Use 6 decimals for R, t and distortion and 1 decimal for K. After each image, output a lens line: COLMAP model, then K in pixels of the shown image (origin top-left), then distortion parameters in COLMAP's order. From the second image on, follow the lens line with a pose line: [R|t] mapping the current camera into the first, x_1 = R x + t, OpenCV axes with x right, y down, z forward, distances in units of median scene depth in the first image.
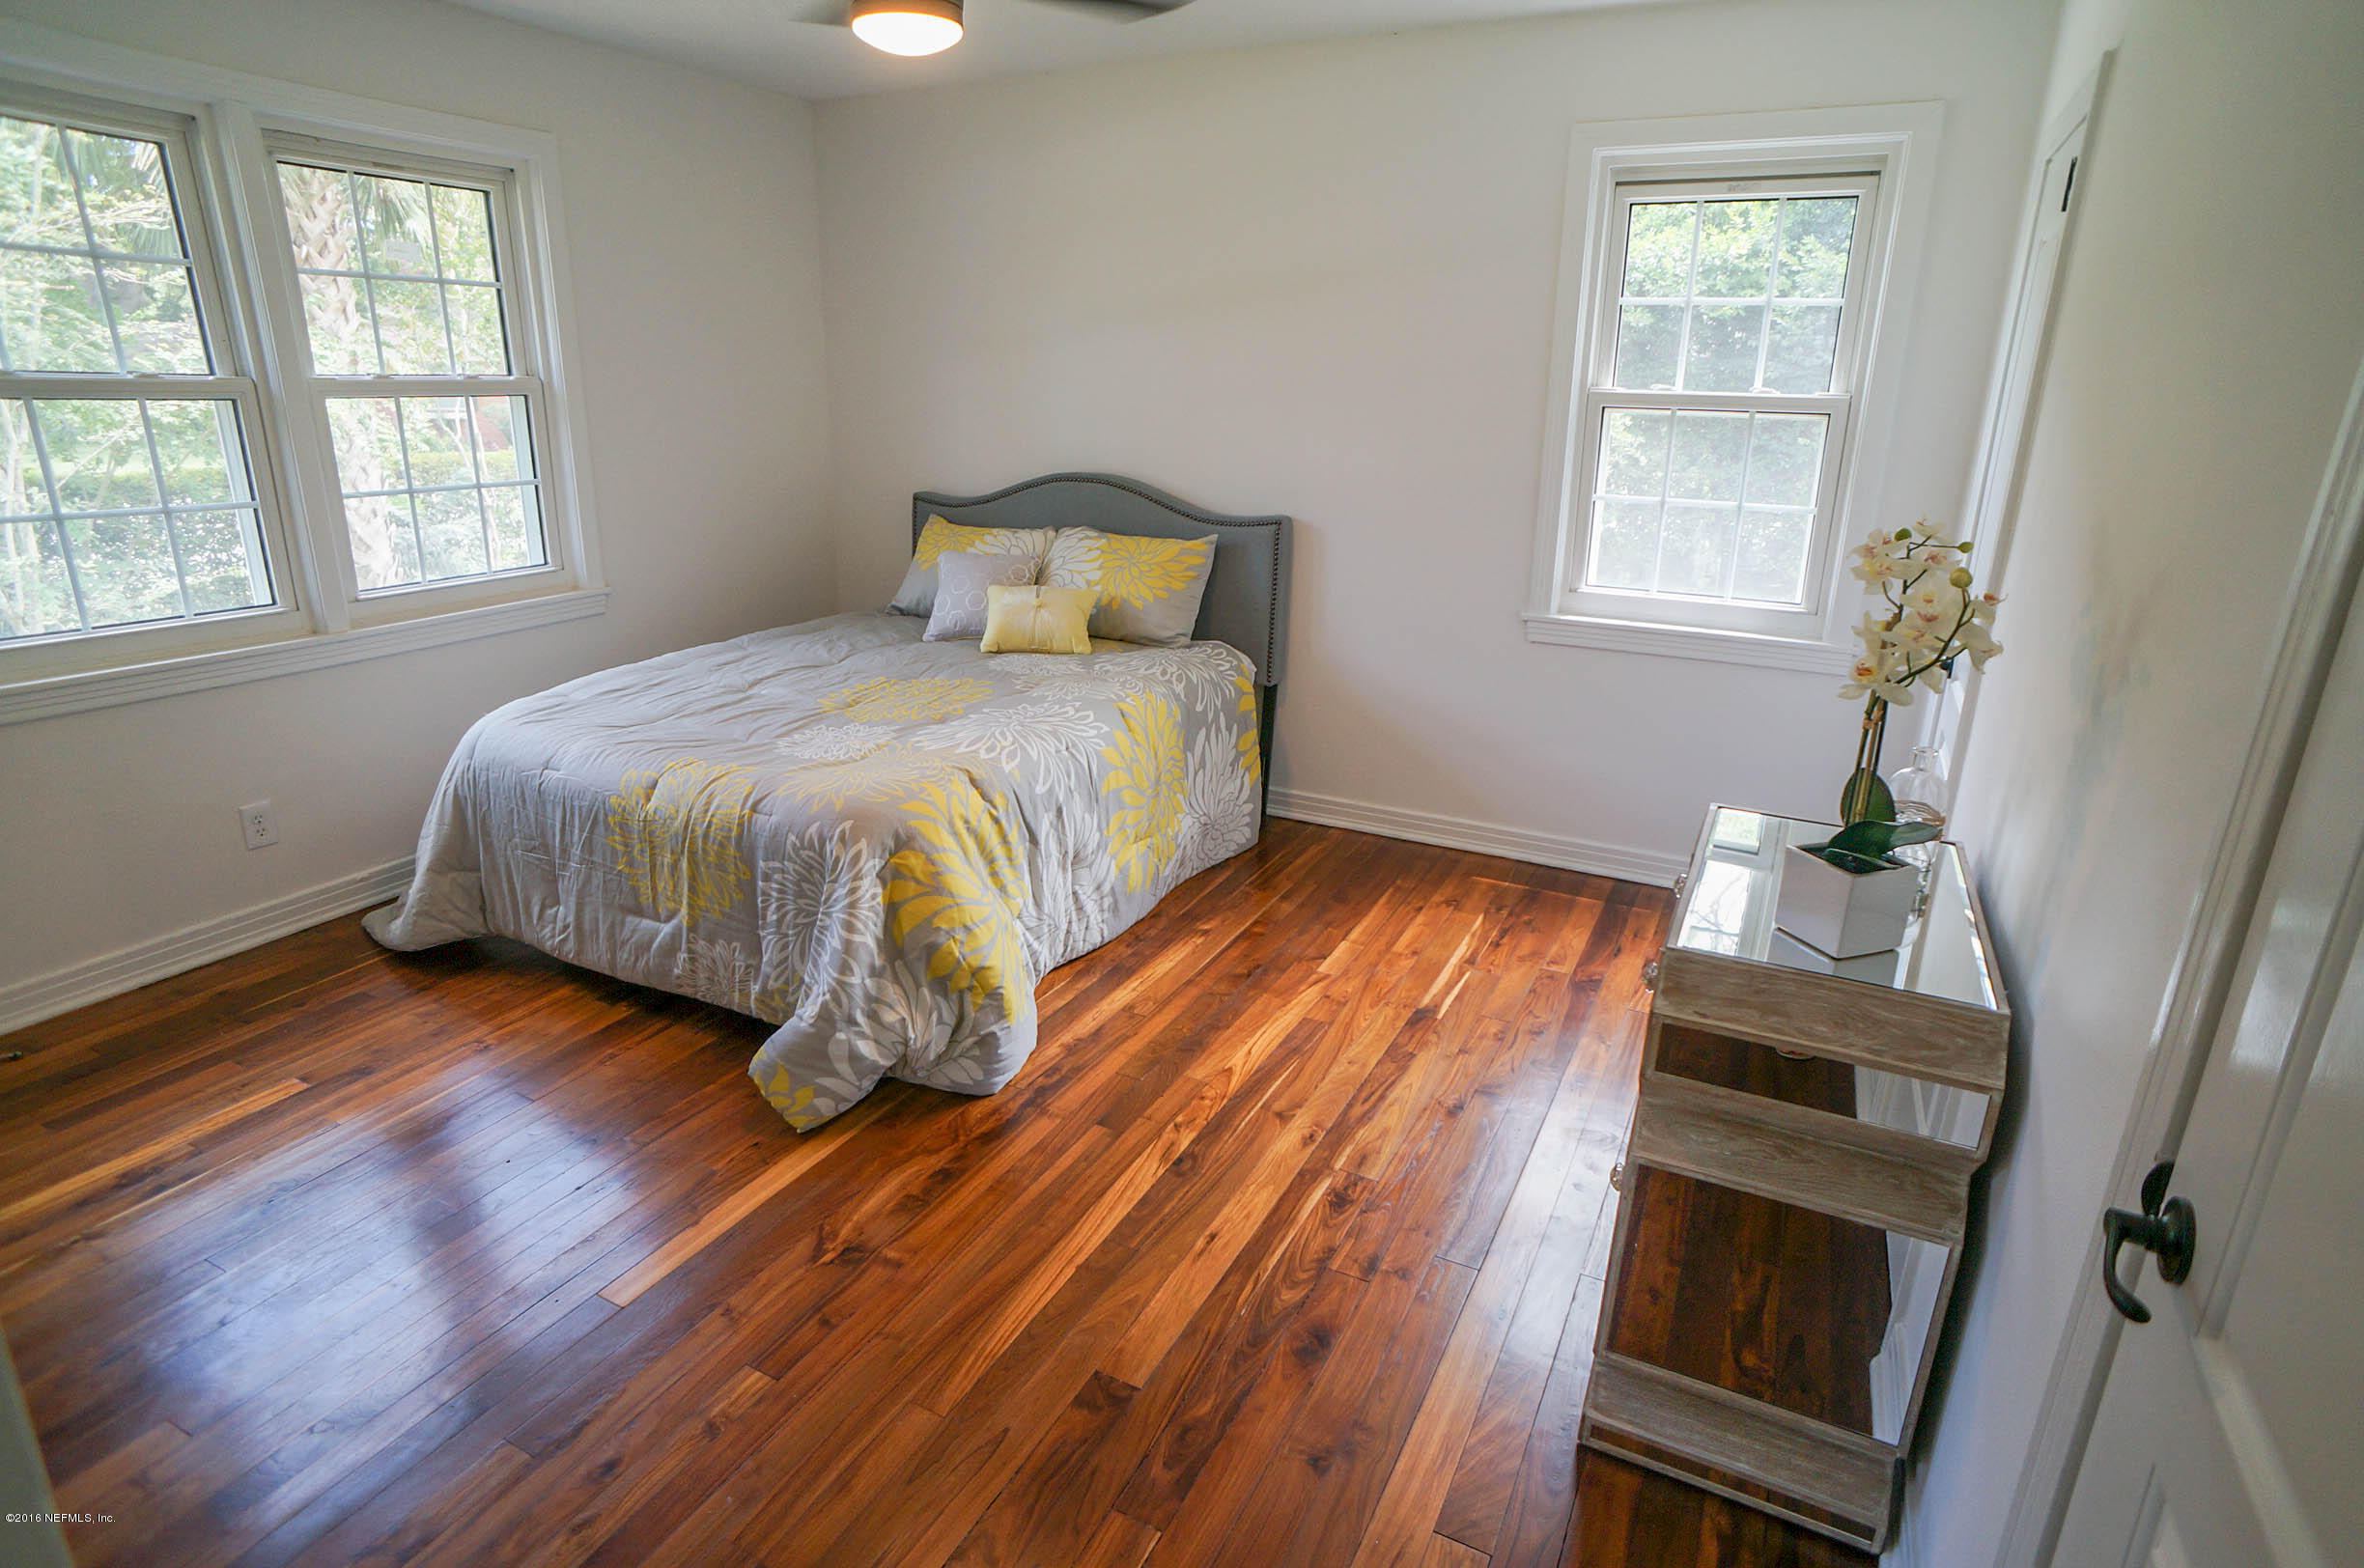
lens RADIAL K [[1248.8, 0, 1186.3], [0, 1248.8, 767.8], [0, 0, 1]] dist [-0.081112, 0.053587]
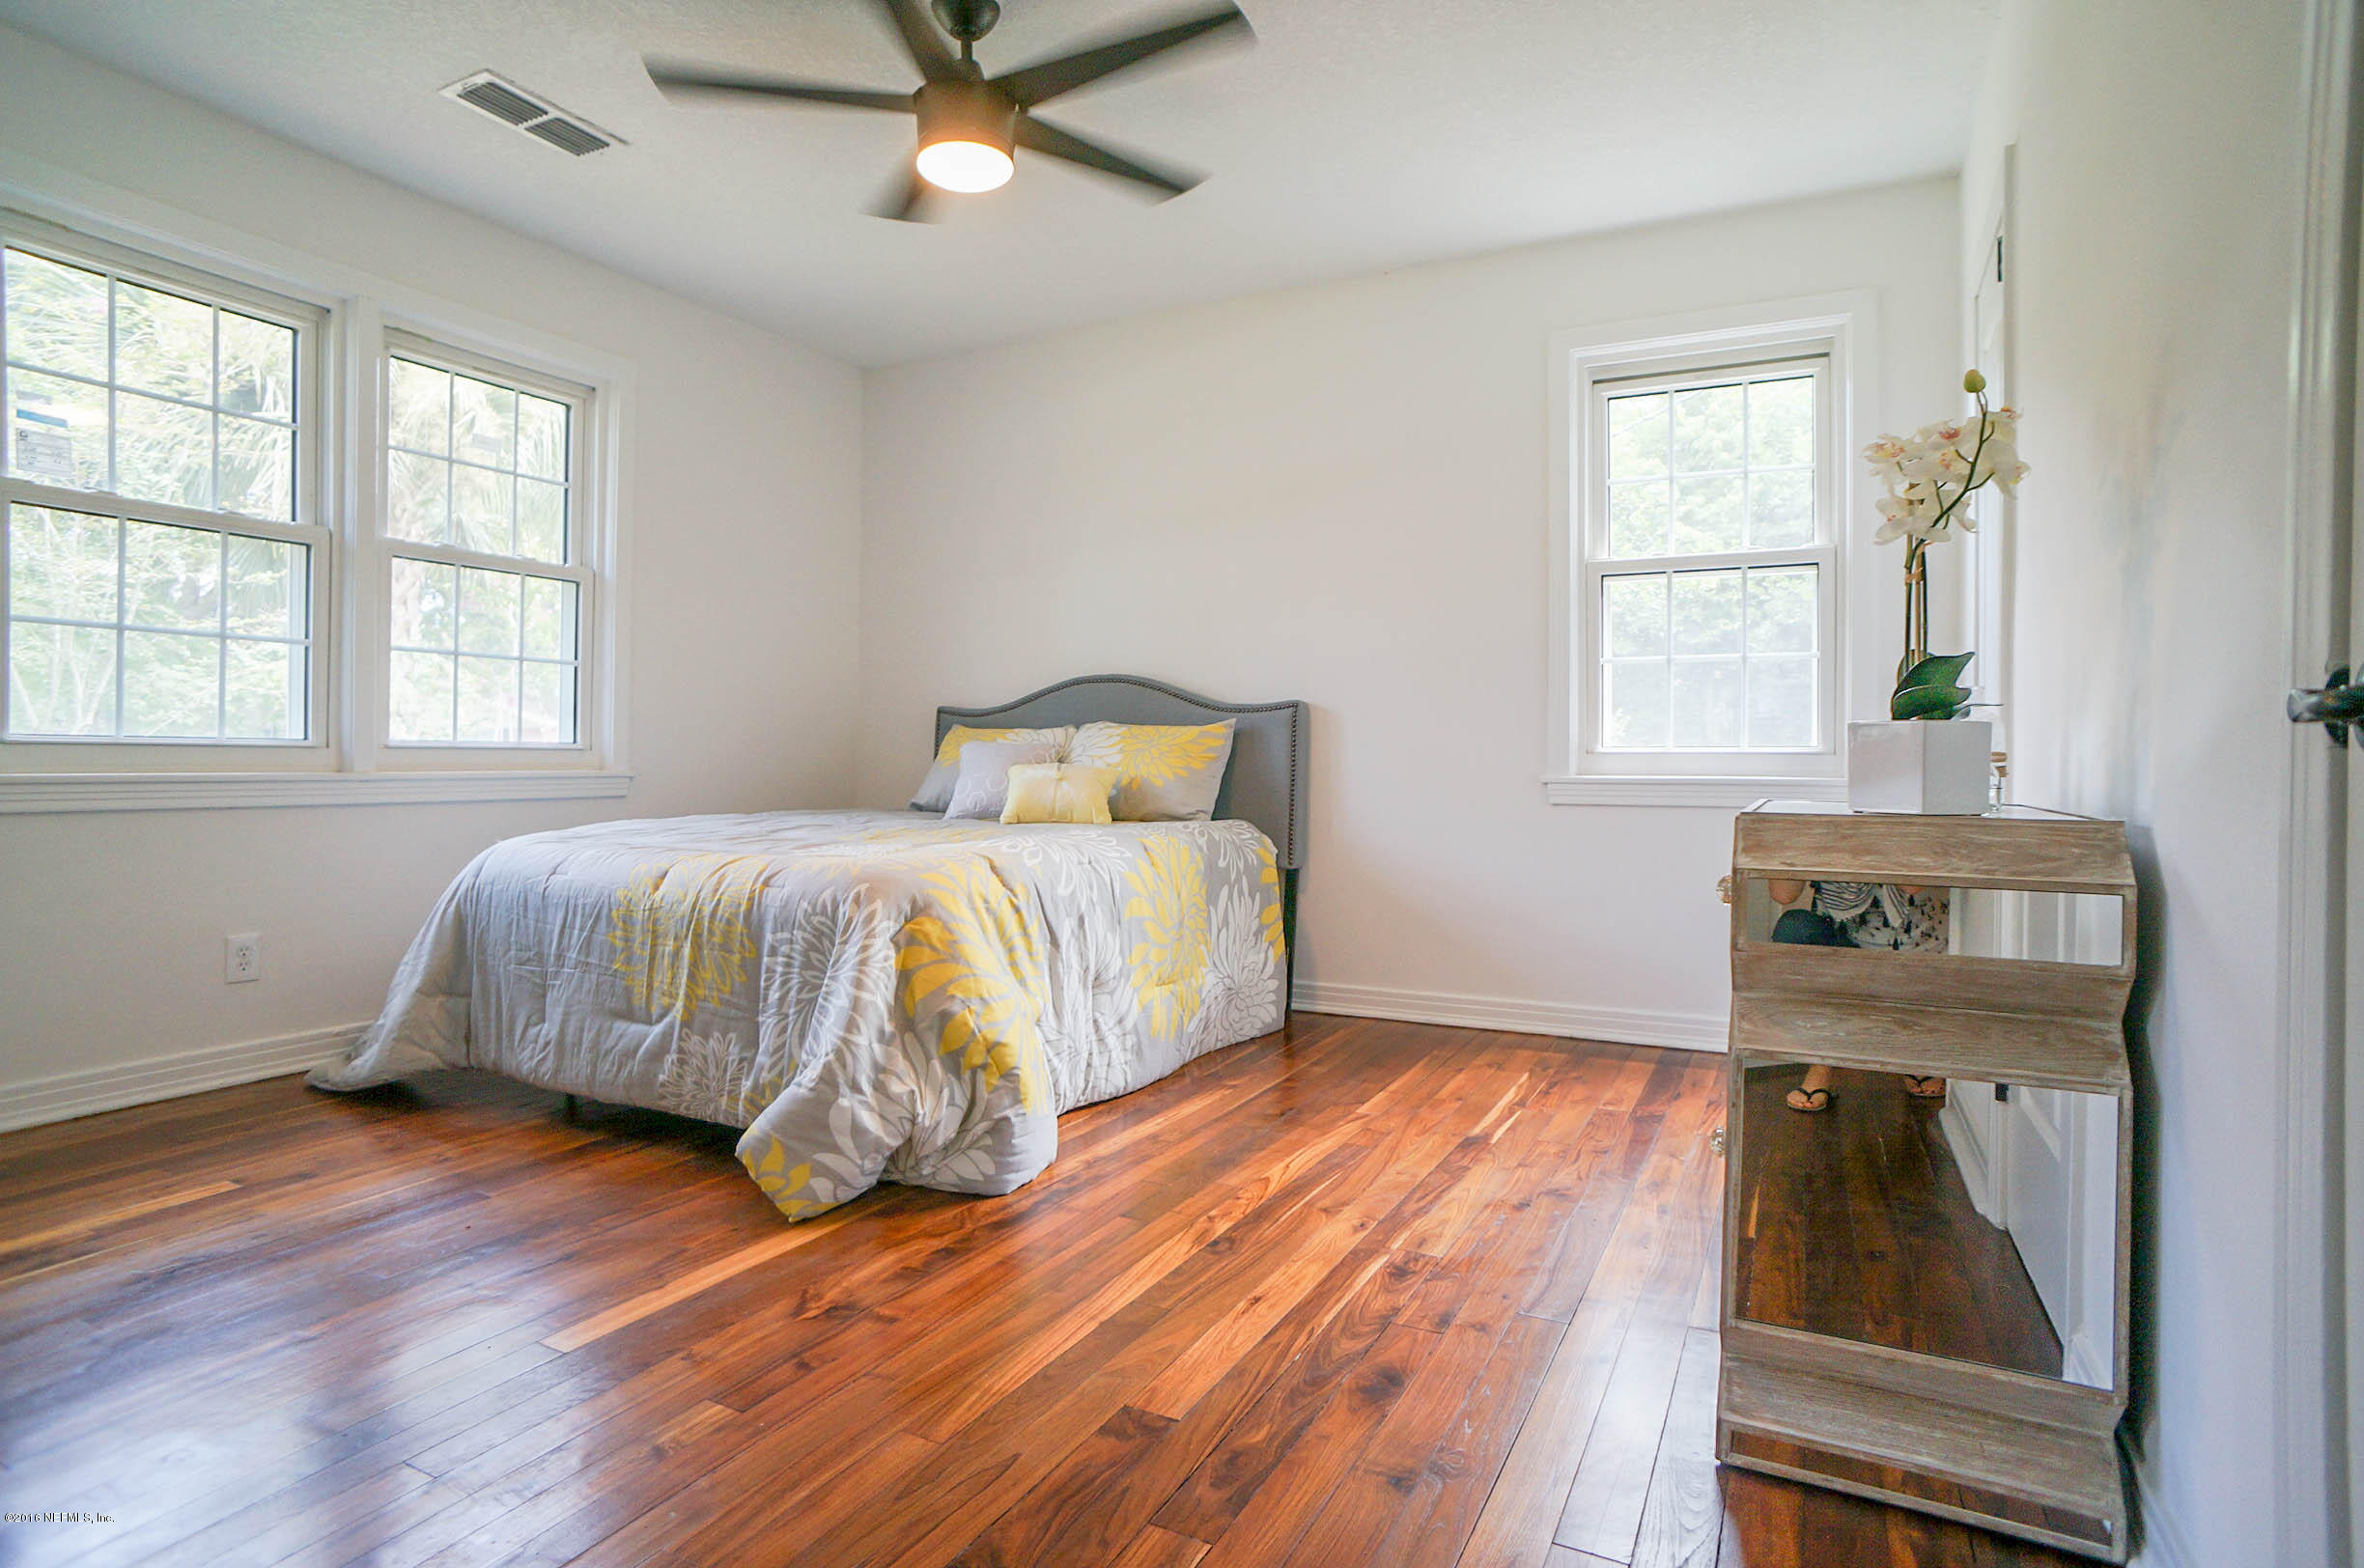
lens RADIAL K [[1248.8, 0, 1186.3], [0, 1248.8, 767.8], [0, 0, 1]] dist [-0.081112, 0.053587]
pose [[0.999954, -0.008908, -0.003507, -0.018307], [0.007448, 0.954007, -0.299691, 0.239765], [0.006015, 0.299651, 0.954030, 0.055905]]
